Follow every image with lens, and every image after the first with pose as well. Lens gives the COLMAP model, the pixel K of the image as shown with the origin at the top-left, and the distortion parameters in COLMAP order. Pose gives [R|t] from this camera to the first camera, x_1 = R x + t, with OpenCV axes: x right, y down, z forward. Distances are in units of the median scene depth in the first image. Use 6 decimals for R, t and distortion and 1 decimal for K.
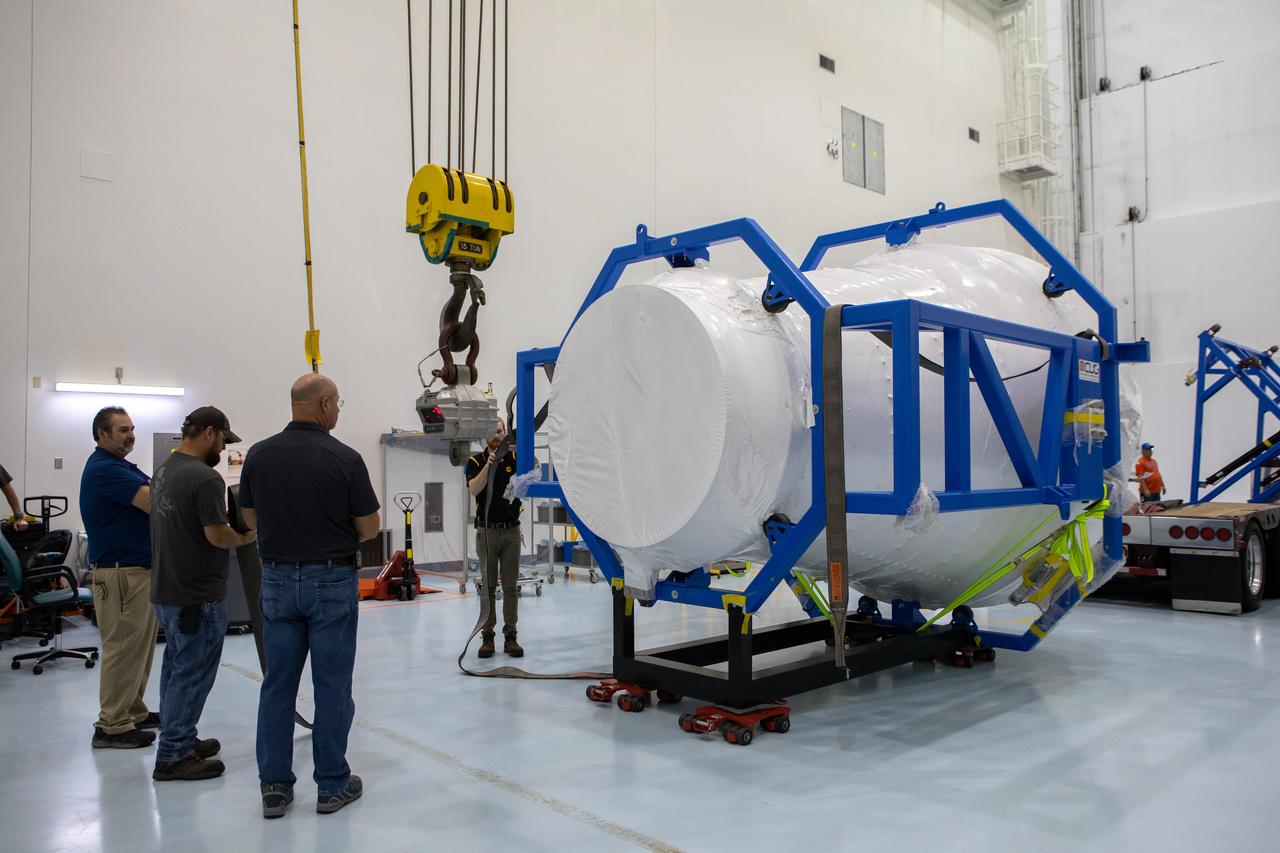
lens RADIAL K [[946.5, 0, 623.6], [0, 946.5, 459.2], [0, 0, 1]] dist [-0.051291, 0.020984]
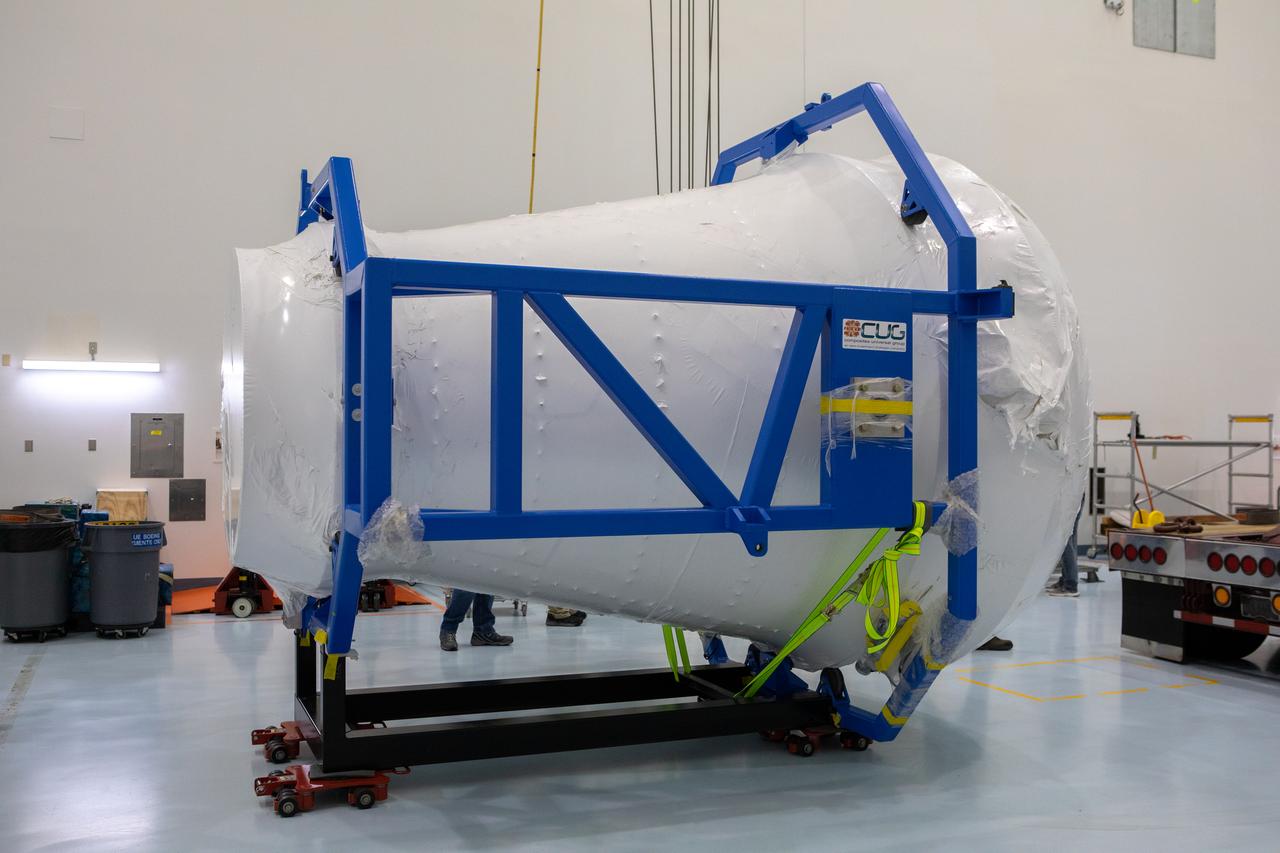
lens RADIAL K [[1207.6, 0, 642.1], [0, 1207.6, 424.2], [0, 0, 1]] dist [-0.025082, 0.000000]
pose [[0.936446, 0.004699, -0.350780, 0.409395], [-0.006883, 0.999964, -0.004982, -0.015669], [0.350744, 0.007080, 0.936445, 0.079170]]
